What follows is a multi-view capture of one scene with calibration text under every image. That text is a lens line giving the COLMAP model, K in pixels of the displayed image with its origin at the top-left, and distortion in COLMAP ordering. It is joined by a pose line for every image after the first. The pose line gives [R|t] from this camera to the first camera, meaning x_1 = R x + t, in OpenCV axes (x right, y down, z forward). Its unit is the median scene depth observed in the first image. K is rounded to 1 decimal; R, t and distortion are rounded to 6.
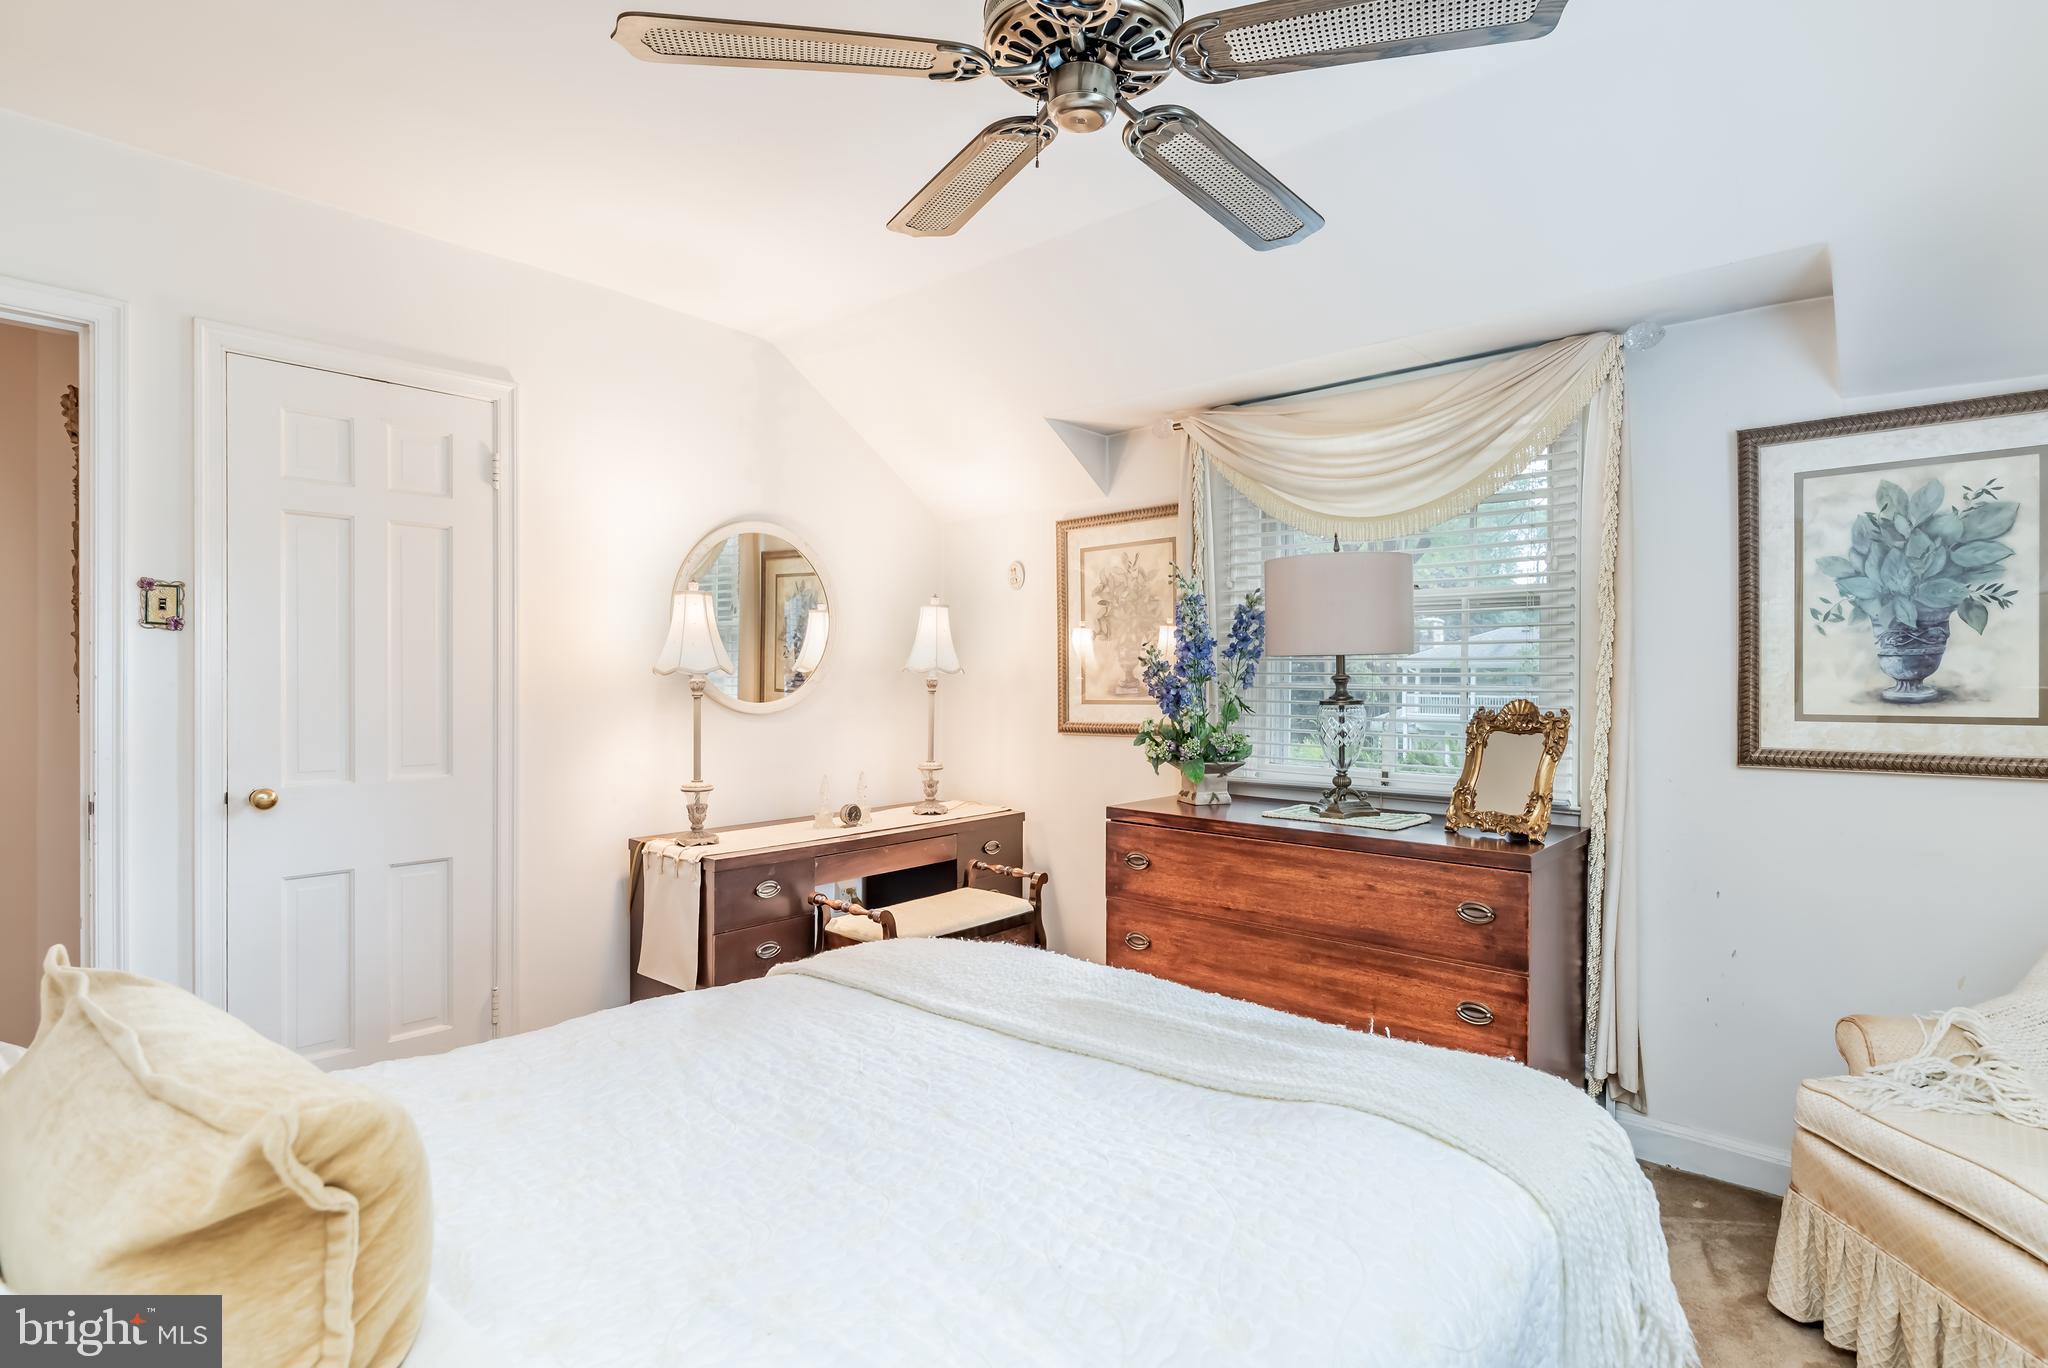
lens RADIAL K [[985.4, 0, 1027.3], [0, 985.4, 715.1], [0, 0, 1]] dist [-0.003567, -0.000486]
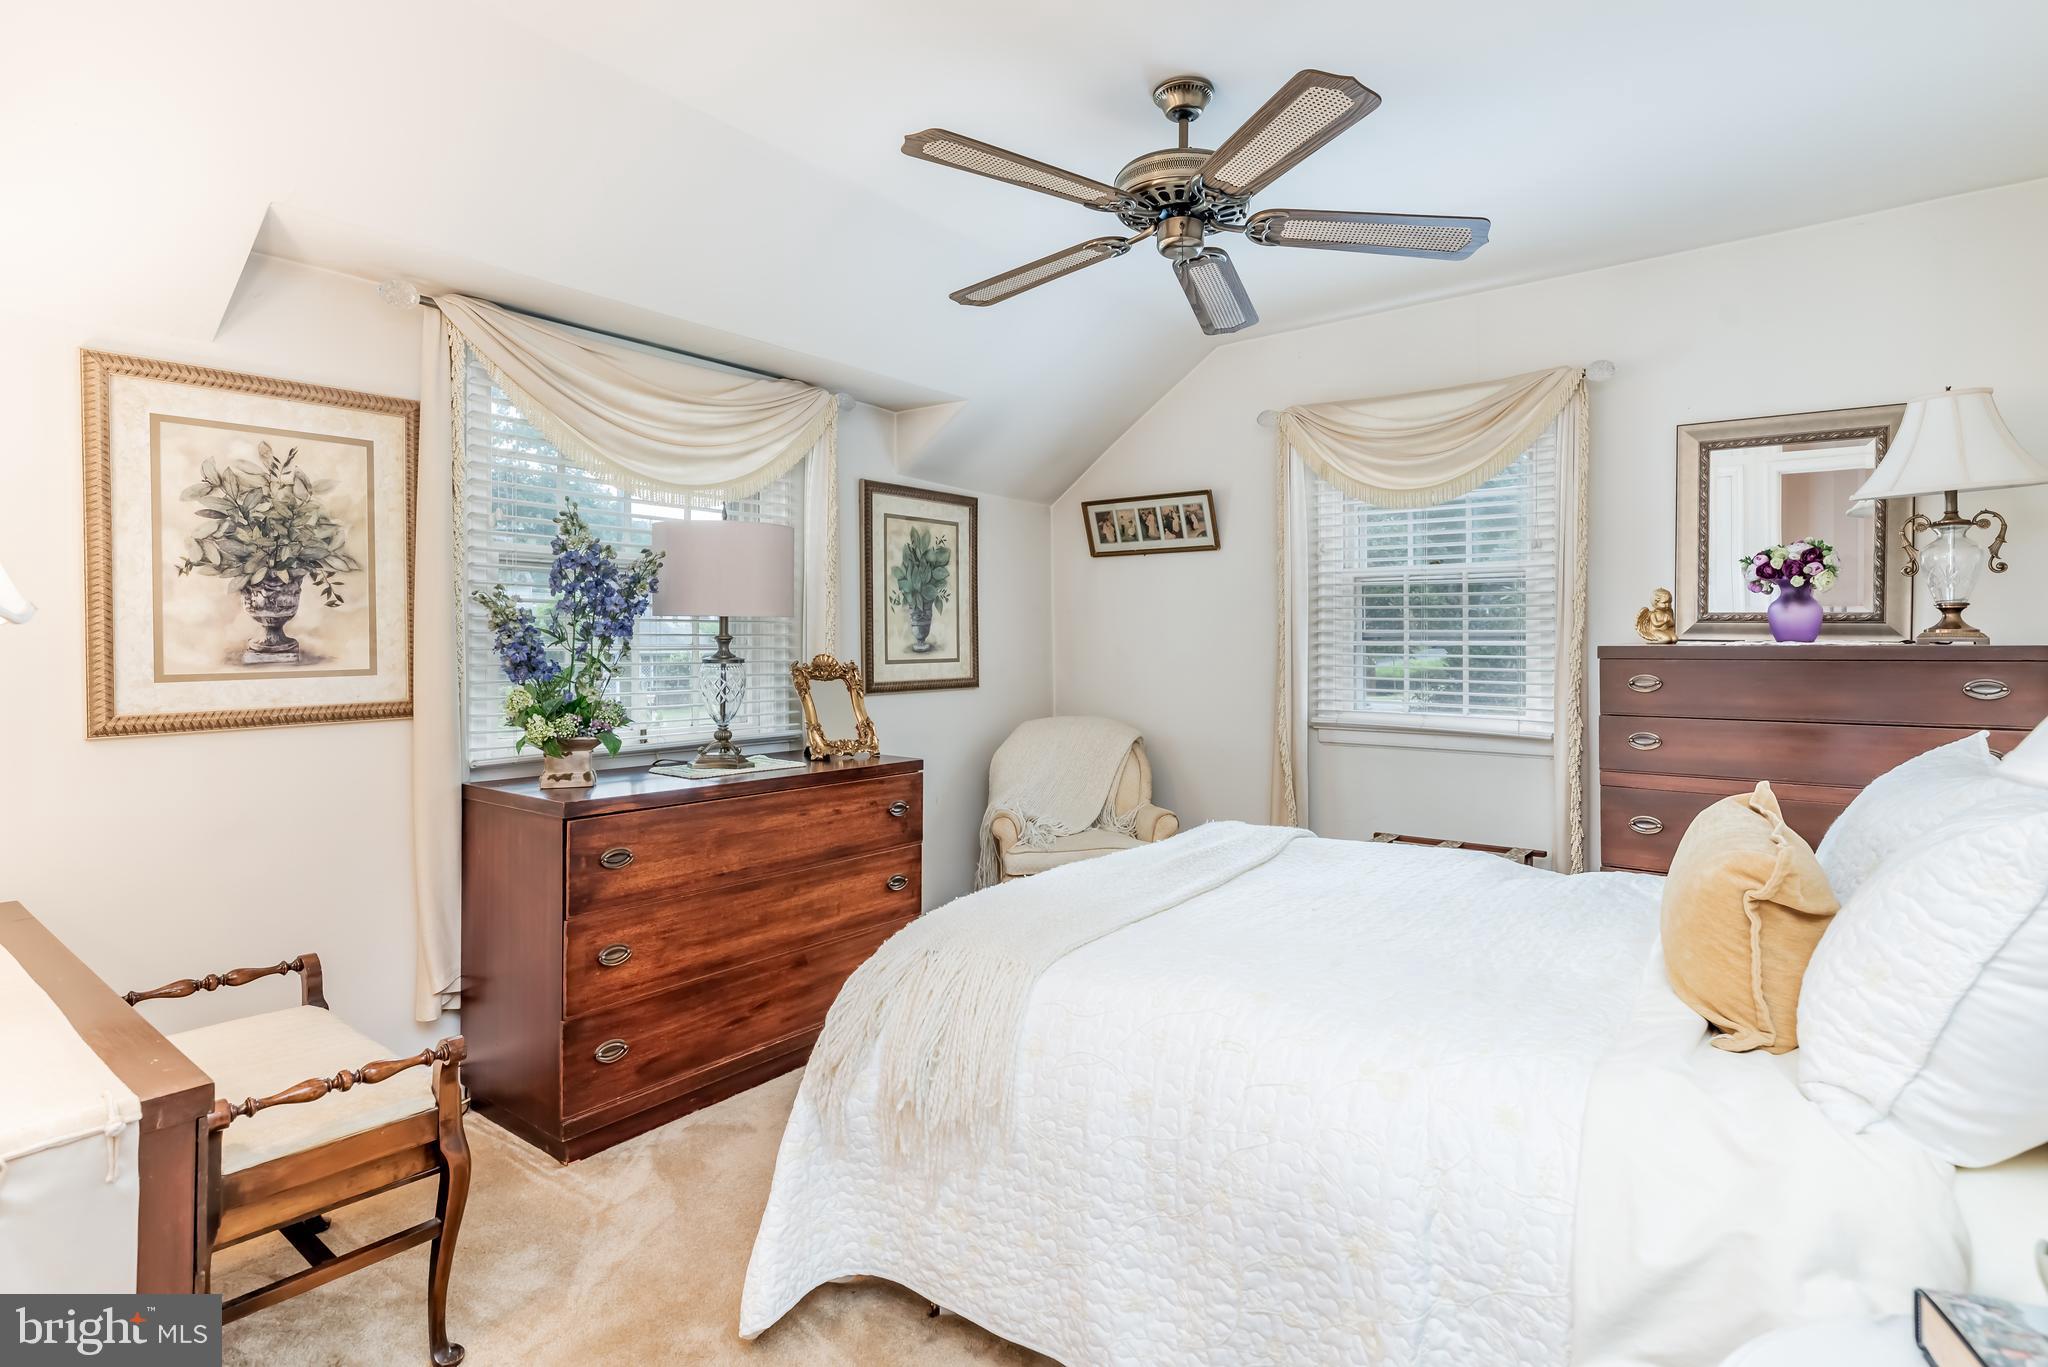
lens RADIAL K [[1038.0, 0, 1062.0], [0, 1038.0, 664.5], [0, 0, 1]] dist [0.002439, 0.000539]
pose [[-0.075797, -0.025619, 0.996794, -0.829366], [0.035256, 0.998976, 0.028356, -0.028169], [-0.996500, 0.037292, -0.074816, 0.720668]]
